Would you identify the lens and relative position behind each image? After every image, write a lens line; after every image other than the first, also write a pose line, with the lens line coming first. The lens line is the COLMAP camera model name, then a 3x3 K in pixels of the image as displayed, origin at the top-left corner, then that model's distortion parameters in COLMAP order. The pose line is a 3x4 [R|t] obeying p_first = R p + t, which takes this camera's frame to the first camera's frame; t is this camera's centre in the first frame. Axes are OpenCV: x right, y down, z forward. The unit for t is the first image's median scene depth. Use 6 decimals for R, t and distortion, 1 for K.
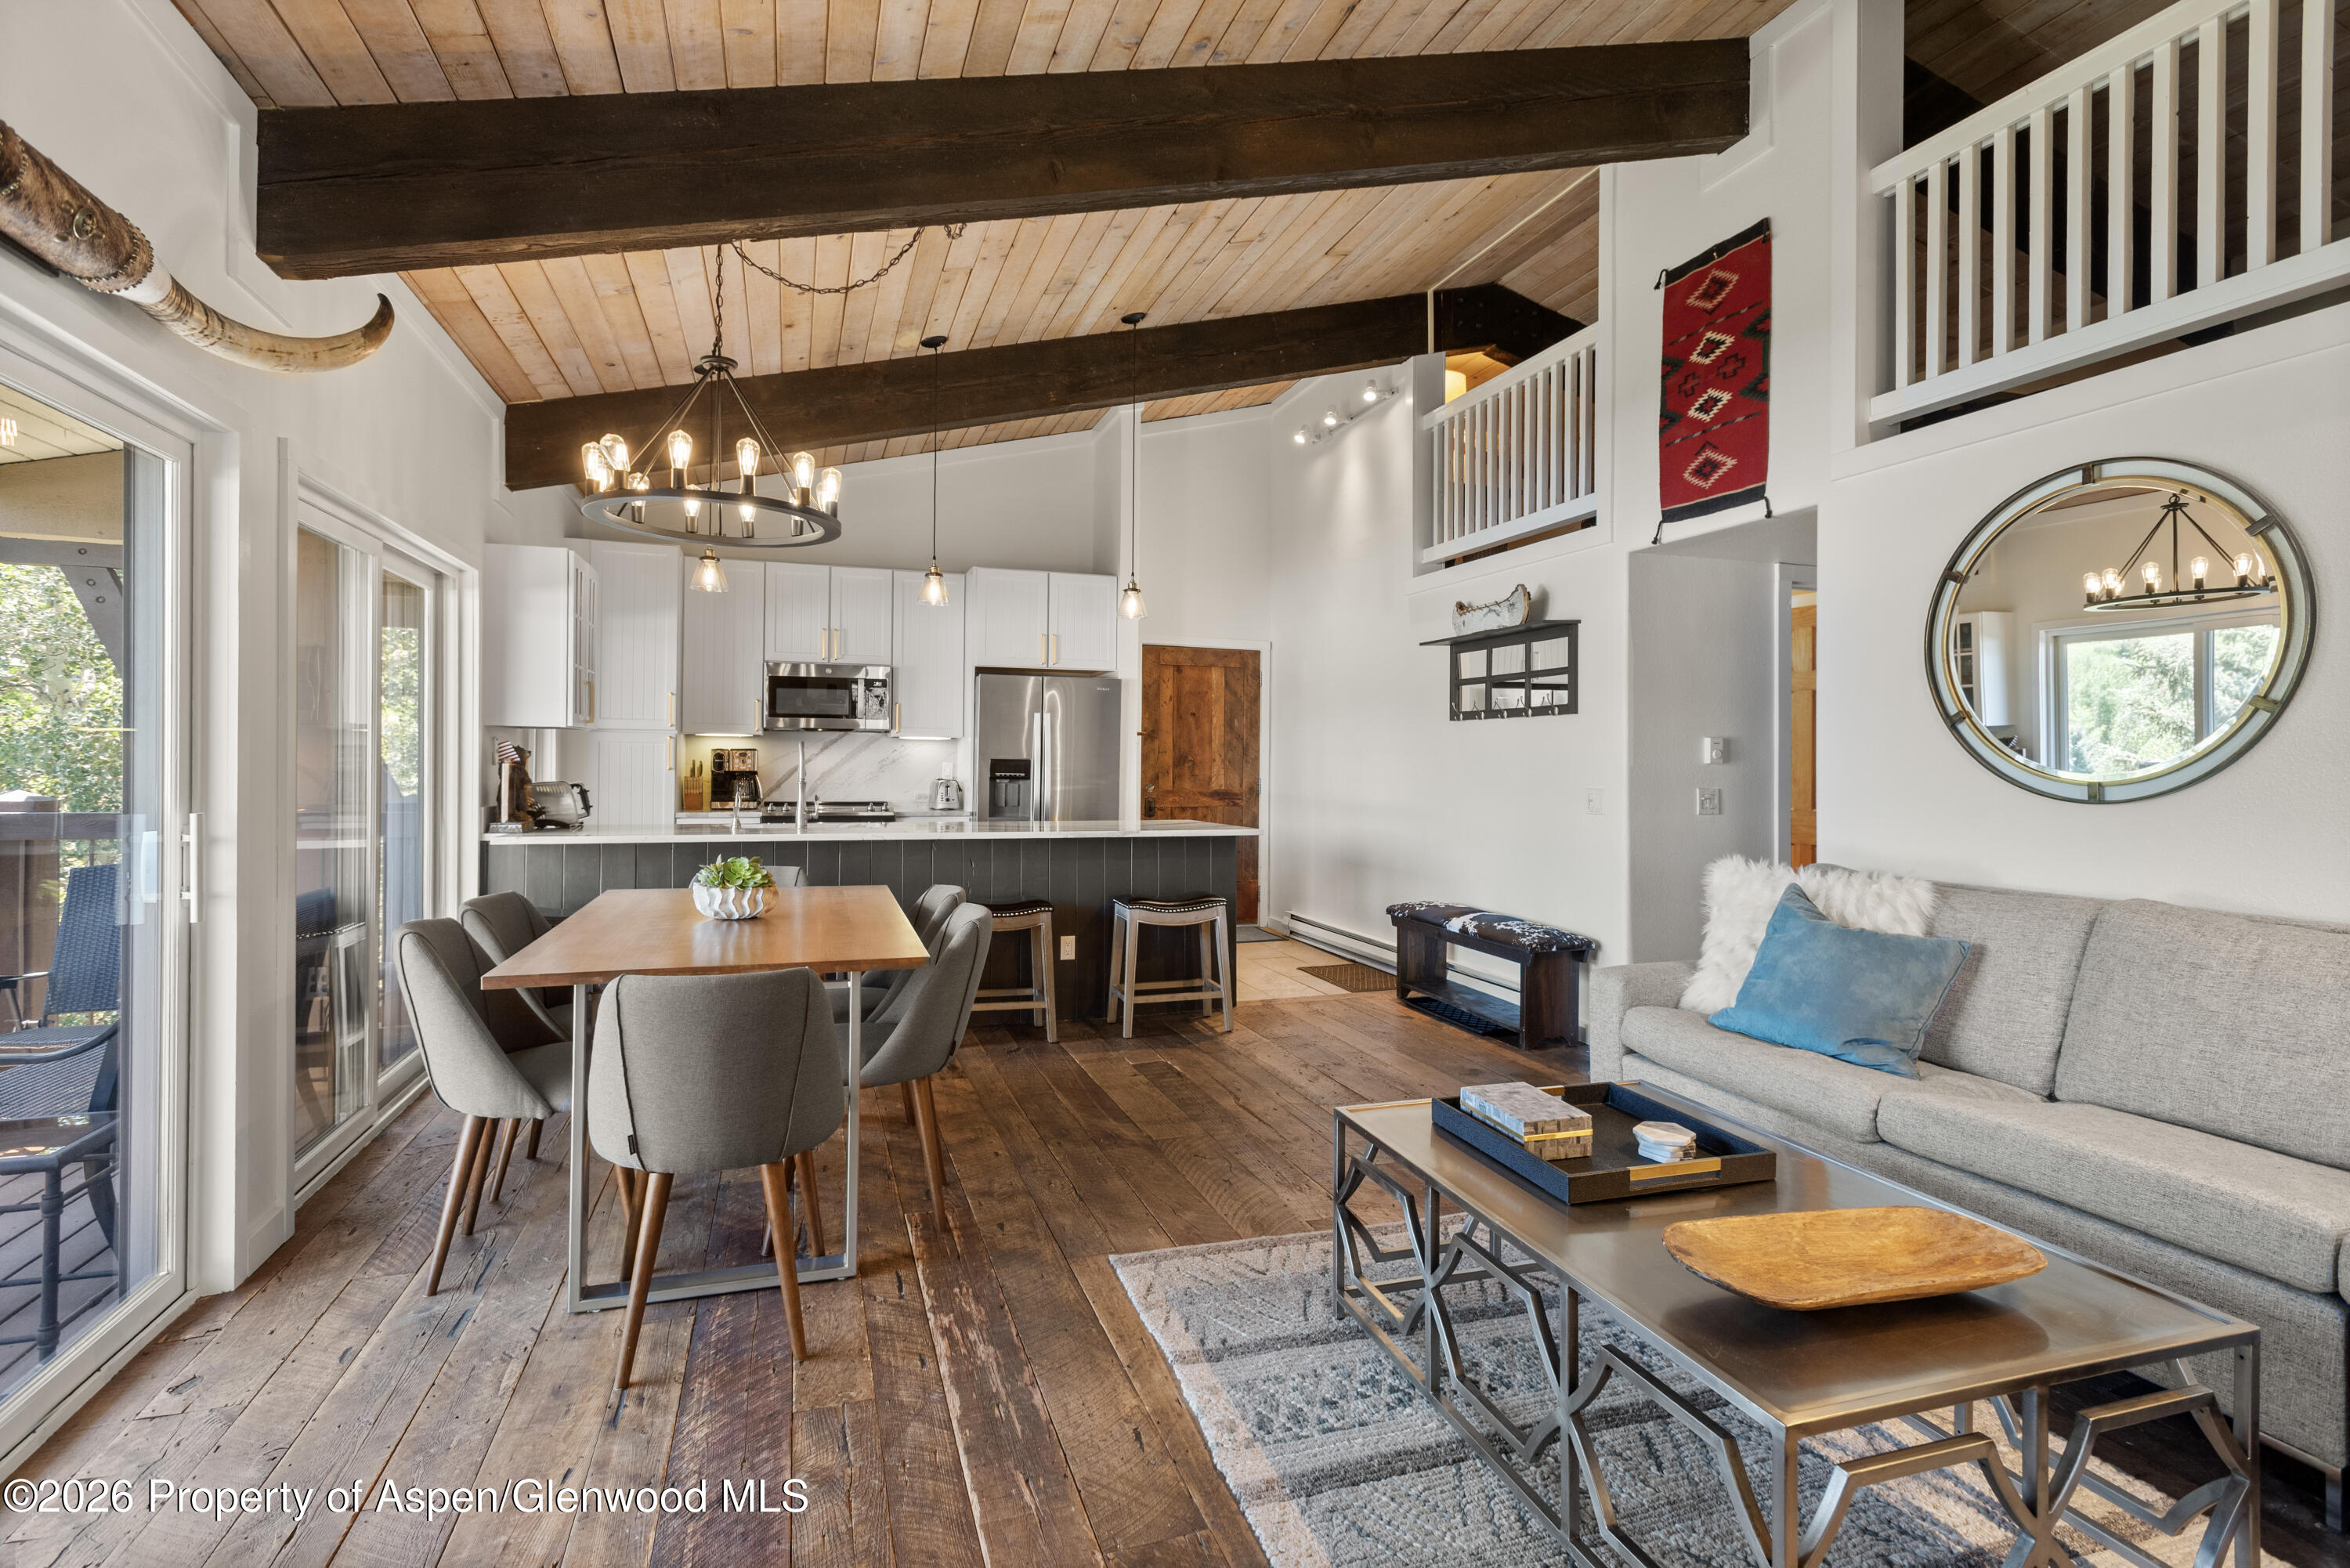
lens RADIAL K [[1110.1, 0, 1180.9], [0, 1110.1, 765.0], [0, 0, 1]] dist [0.015801, -0.003059]
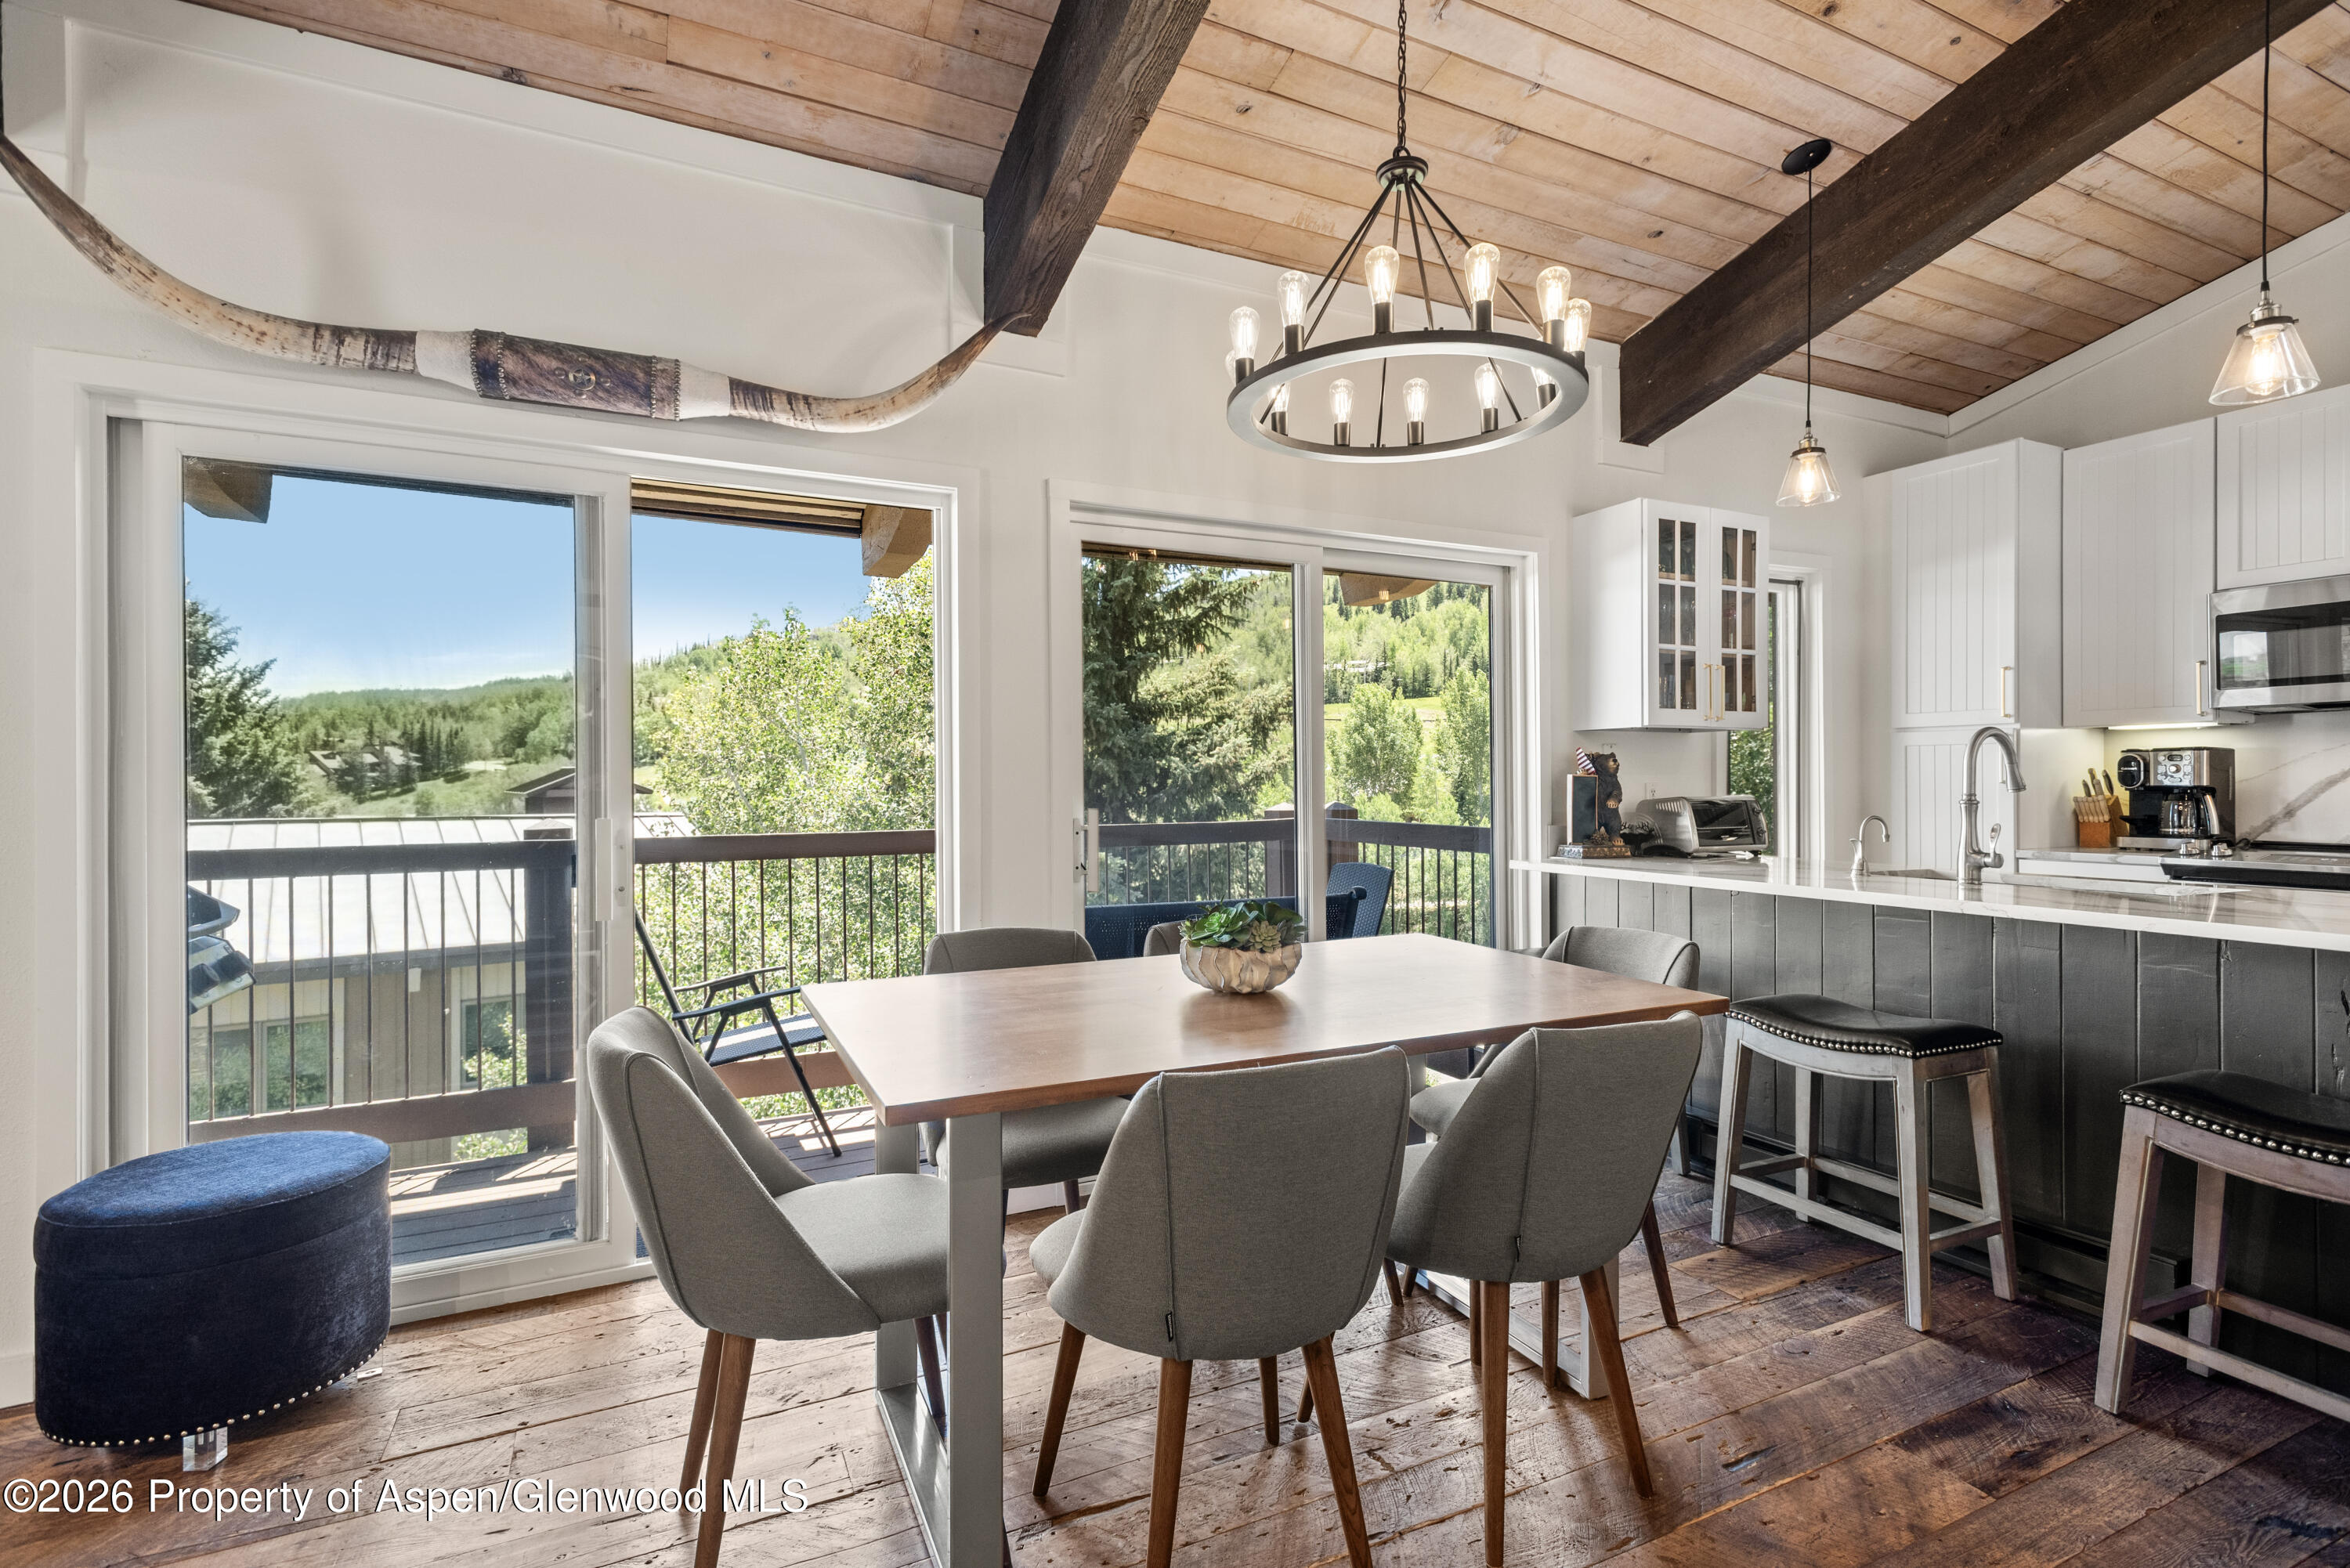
lens RADIAL K [[1110.1, 0, 1180.1], [0, 1110.1, 789.0], [0, 0, 1]] dist [0.015801, -0.003059]
pose [[0.123256, -0.006765, -0.992352, 0.146457], [0.001113, 0.999977, -0.006679, 0.011970], [0.992374, -0.000282, 0.123260, 0.471802]]
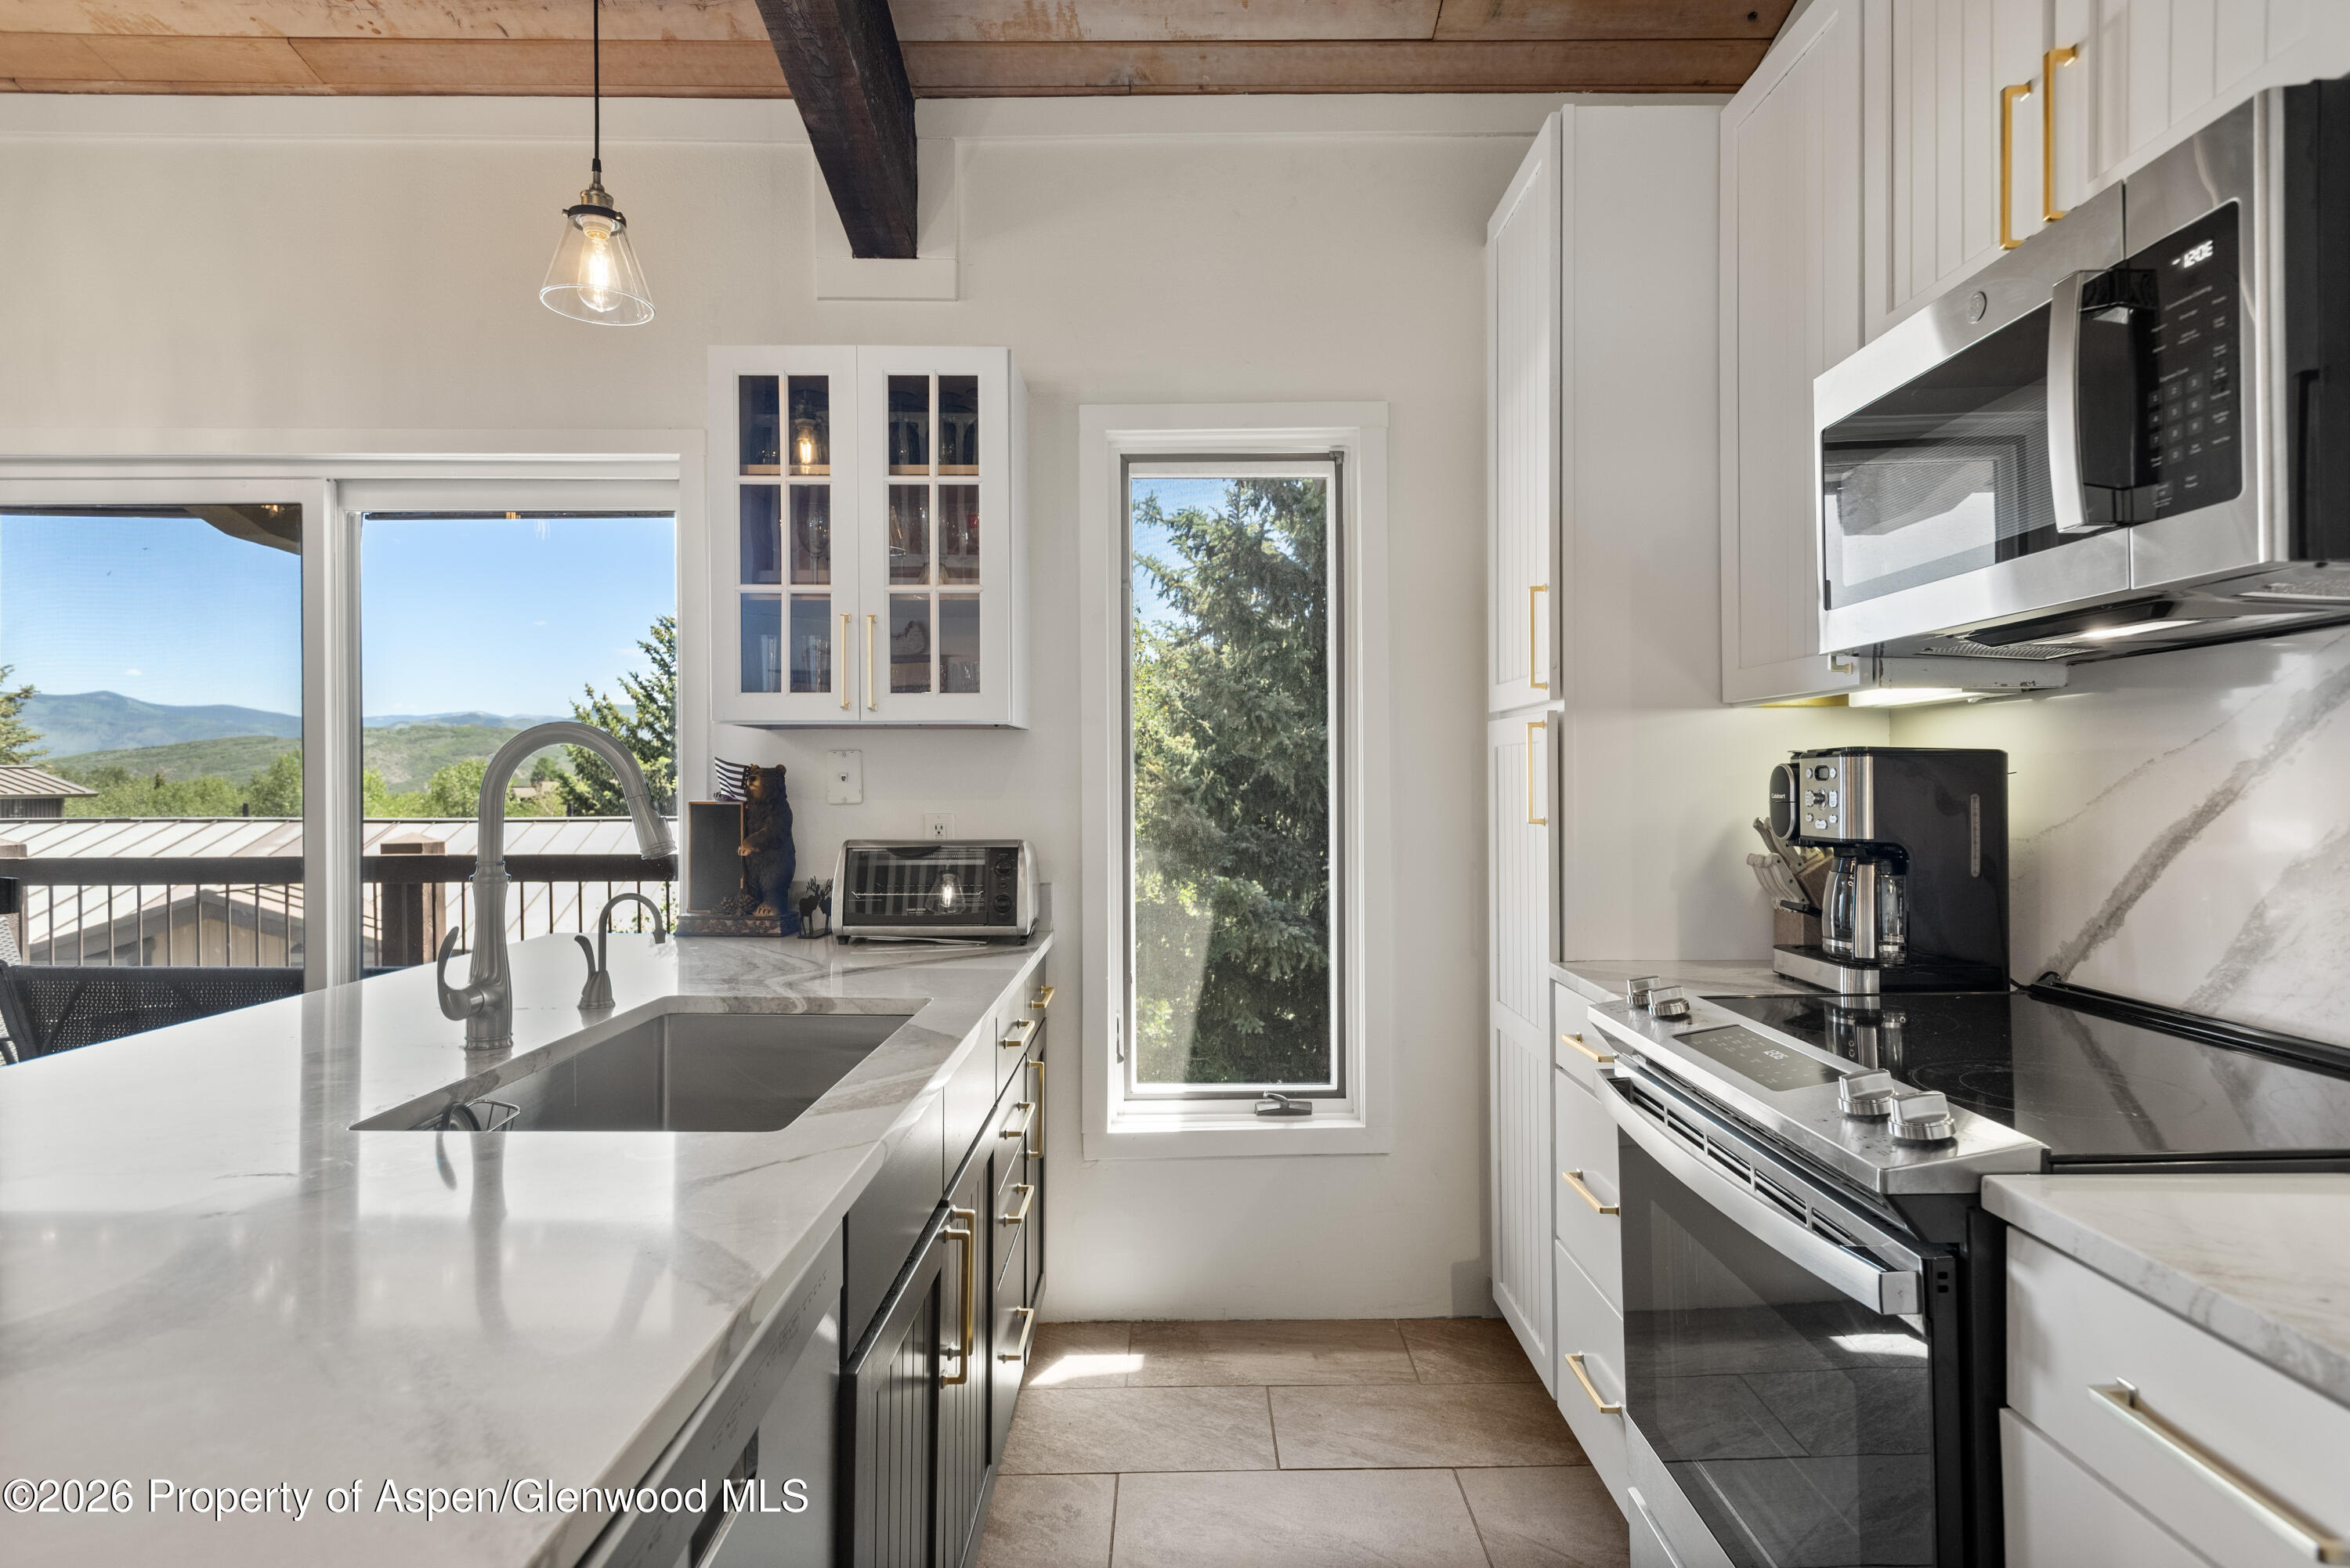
lens RADIAL K [[1259.9, 0, 1205.6], [0, 1259.9, 790.9], [0, 0, 1]] dist [0.014792, -0.001036]
pose [[-0.322242, -0.005549, -0.946641, -0.091421], [-0.006913, 0.999970, -0.003509, -0.004077], [0.946632, 0.005414, -0.322271, 1.106905]]
